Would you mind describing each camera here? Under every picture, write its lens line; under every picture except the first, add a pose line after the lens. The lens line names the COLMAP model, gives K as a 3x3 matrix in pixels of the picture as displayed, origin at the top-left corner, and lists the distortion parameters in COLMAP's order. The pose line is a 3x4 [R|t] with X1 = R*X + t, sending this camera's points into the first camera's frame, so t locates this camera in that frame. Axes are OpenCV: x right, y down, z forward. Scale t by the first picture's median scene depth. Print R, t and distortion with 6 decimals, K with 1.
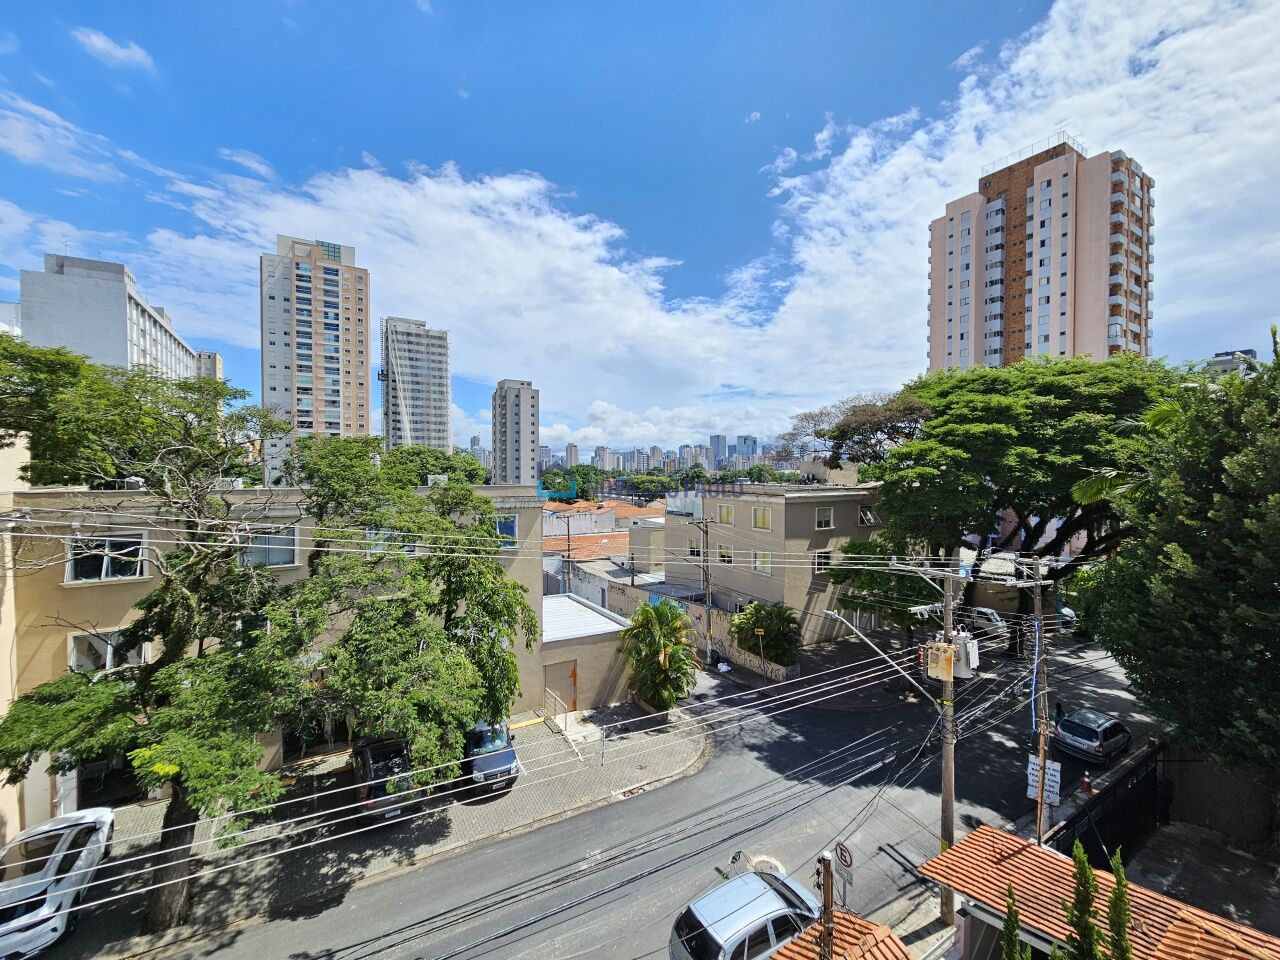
lens RADIAL K [[522.0, 0, 640.0], [0, 522.0, 480.0], [0, 0, 1]] dist [0.000759, 0.000226]
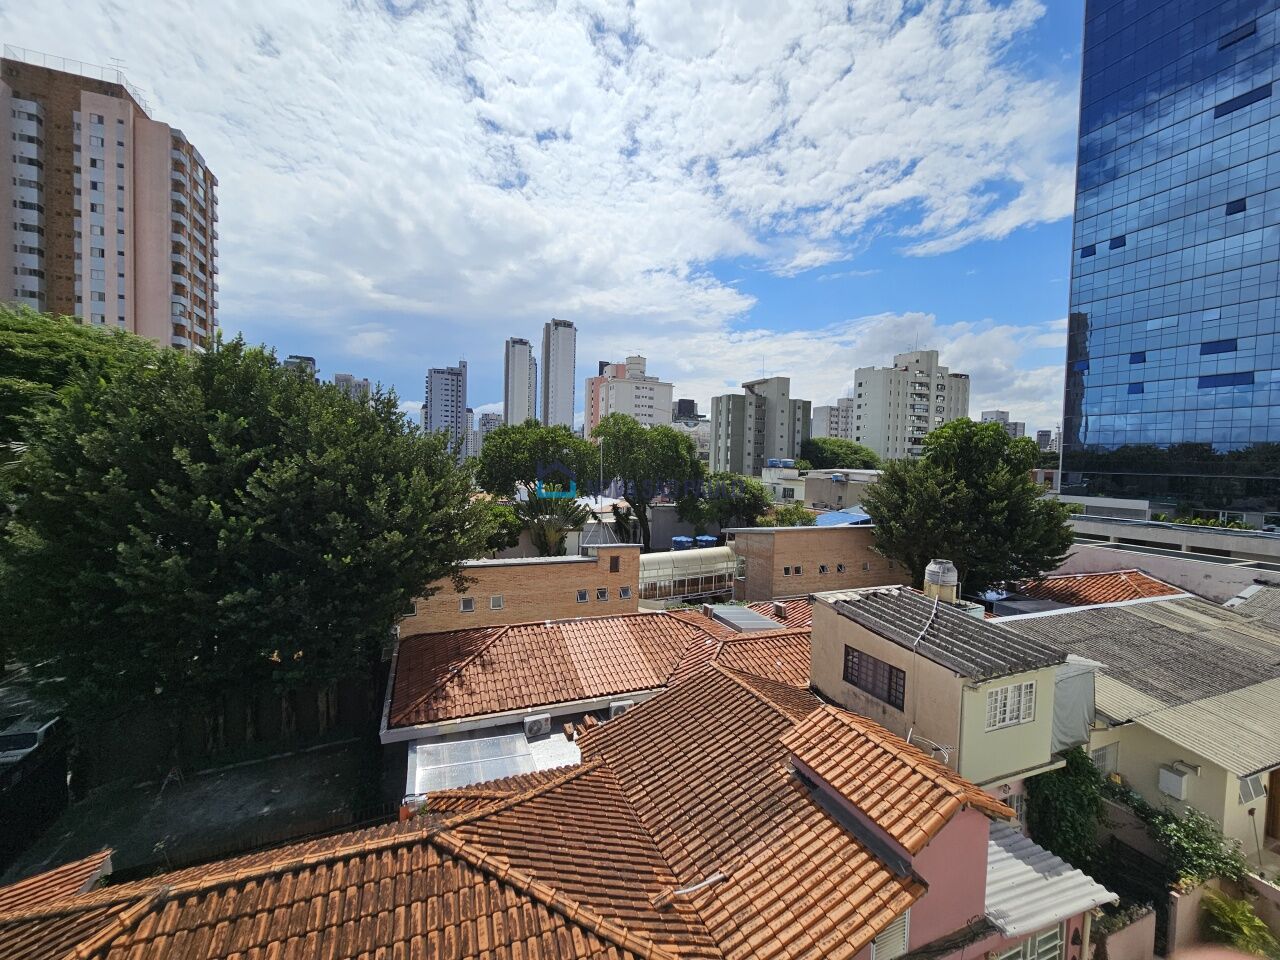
lens RADIAL K [[522.0, 0, 640.0], [0, 522.0, 480.0], [0, 0, 1]] dist [0.000759, 0.000226]
pose [[0.163617, -0.037132, 0.985825, 0.122338], [-0.003707, 0.999261, 0.038253, 0.002964], [-0.986517, -0.009914, 0.163359, -0.126279]]
